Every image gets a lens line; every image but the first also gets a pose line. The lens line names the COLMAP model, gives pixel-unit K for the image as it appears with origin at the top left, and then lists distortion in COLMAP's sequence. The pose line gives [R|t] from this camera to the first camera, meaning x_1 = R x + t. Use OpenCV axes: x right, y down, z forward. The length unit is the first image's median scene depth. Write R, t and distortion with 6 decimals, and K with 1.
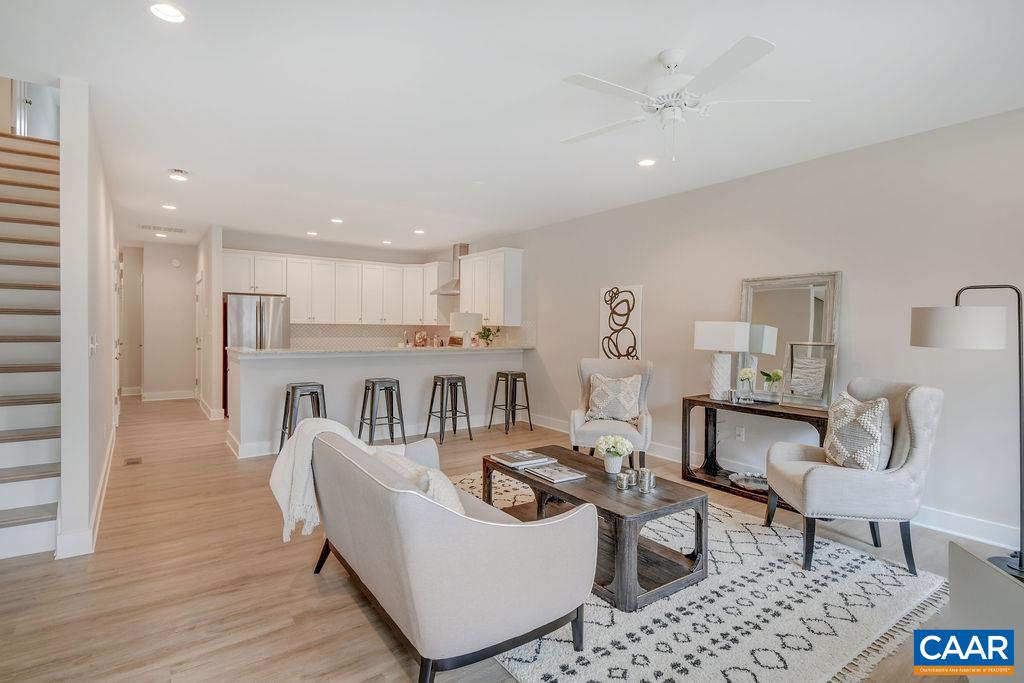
lens RADIAL K [[496.1, 0, 511.4], [0, 496.1, 336.0], [0, 0, 1]] dist [0.002371, -0.000120]
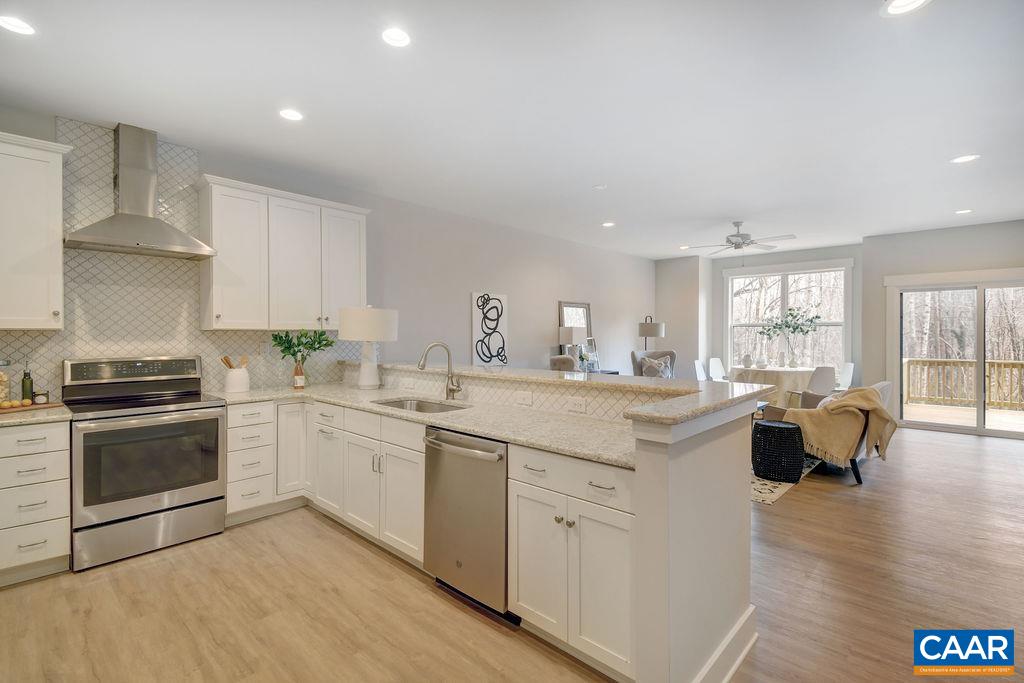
lens RADIAL K [[464.2, 0, 511.2], [0, 464.2, 337.7], [0, 0, 1]] dist [0.002849, -0.000510]
pose [[-0.178973, -0.024922, 0.983538, -0.700238], [0.014531, 0.999503, 0.027971, -0.026908], [-0.983747, 0.019297, -0.178522, 0.994101]]
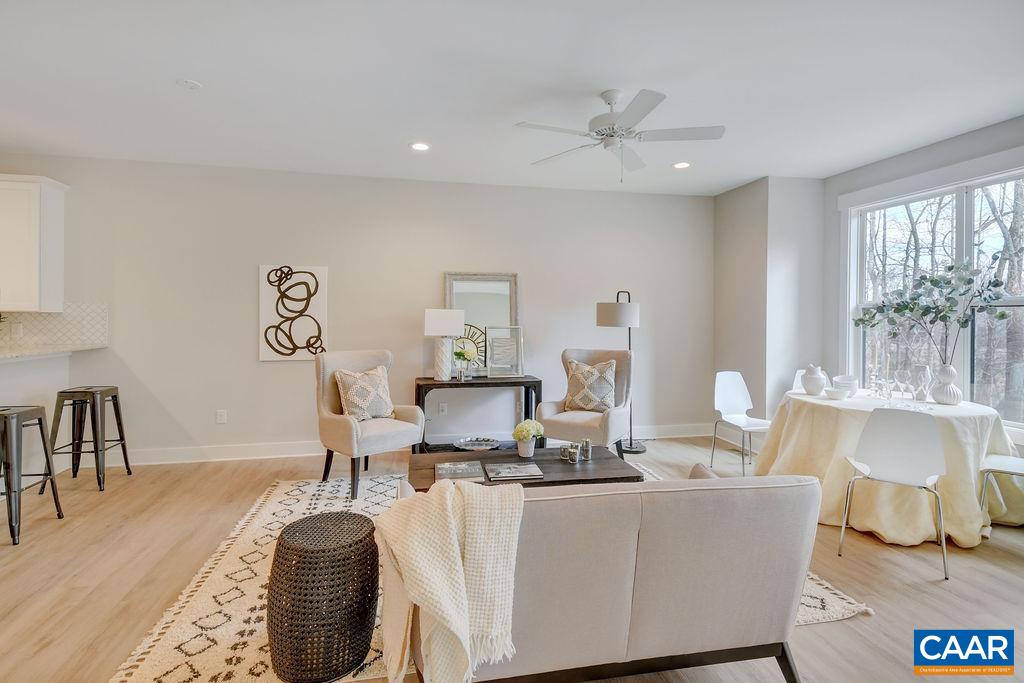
lens RADIAL K [[500.9, 0, 507.0], [0, 500.9, 319.0], [0, 0, 1]] dist [0.028372, -0.000333]
pose [[0.406679, -0.015344, 0.913442, -0.362104], [0.013372, 0.999852, 0.010842, -0.012397], [-0.913473, 0.007805, 0.406824, 0.282360]]
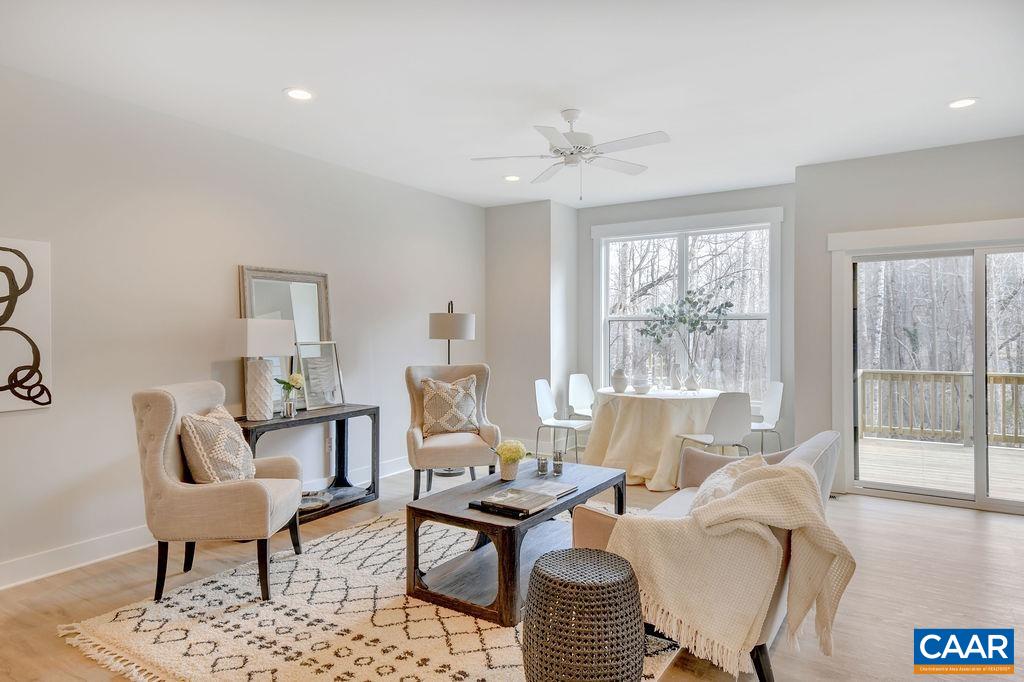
lens RADIAL K [[612.6, 0, 517.7], [0, 612.6, 332.6], [0, 0, 1]] dist [0.038722, -0.000463]
pose [[-0.375889, -0.017018, 0.926508, -0.423606], [0.010194, 0.999695, 0.022498, -0.017760], [-0.926609, 0.017902, -0.375601, 0.668693]]
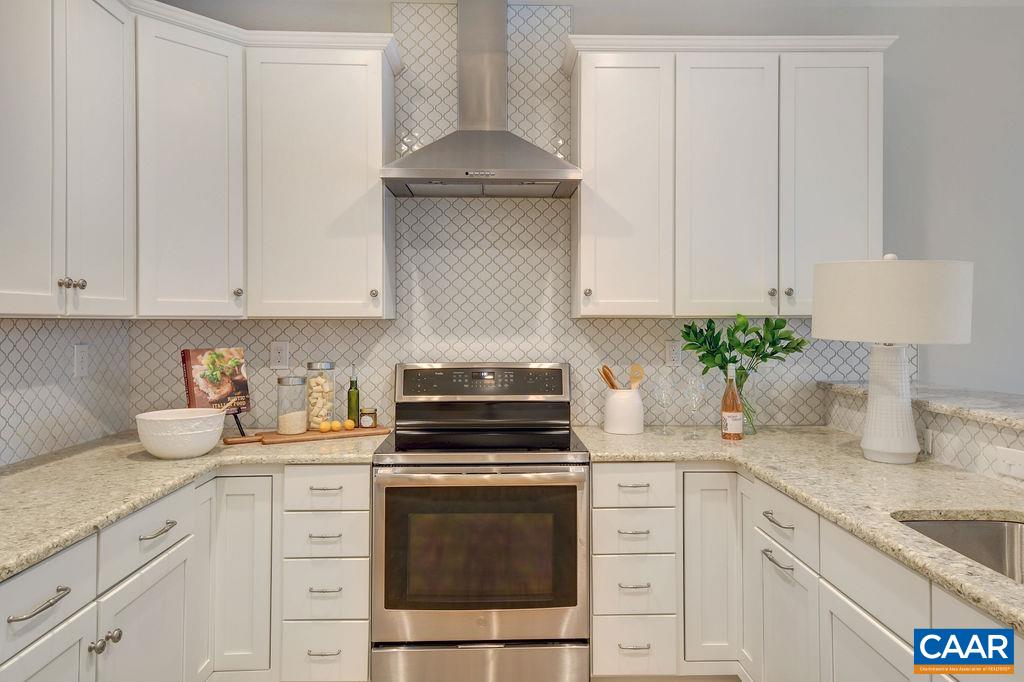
lens RADIAL K [[685.9, 0, 535.6], [0, 685.9, 318.8], [0, 0, 1]] dist [0.040081, -0.000445]
pose [[0.557606, -0.009156, 0.830055, -0.494015], [0.023852, 0.999703, -0.004995, -0.023569], [-0.829763, 0.022584, 0.557659, 1.017406]]
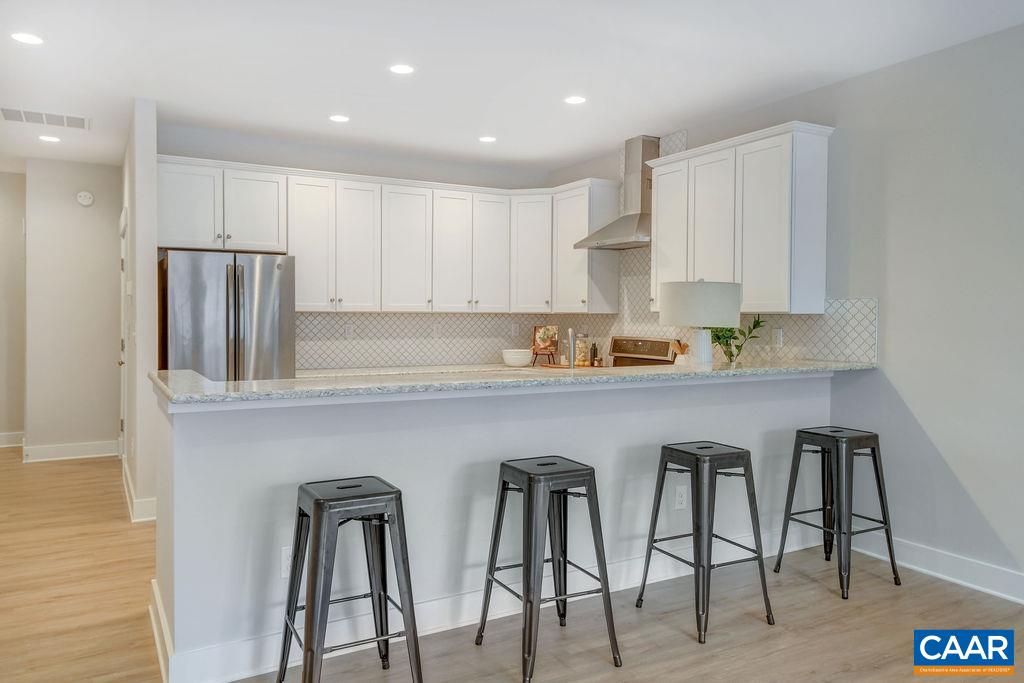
lens RADIAL K [[726.0, 0, 497.6], [0, 726.0, 317.5], [0, 0, 1]] dist [0.002765, 0.001997]
pose [[0.991398, -0.007027, -0.130690, -0.191957], [0.005187, 0.999883, -0.014417, -0.010147], [0.130776, 0.013615, 0.991318, 0.397961]]
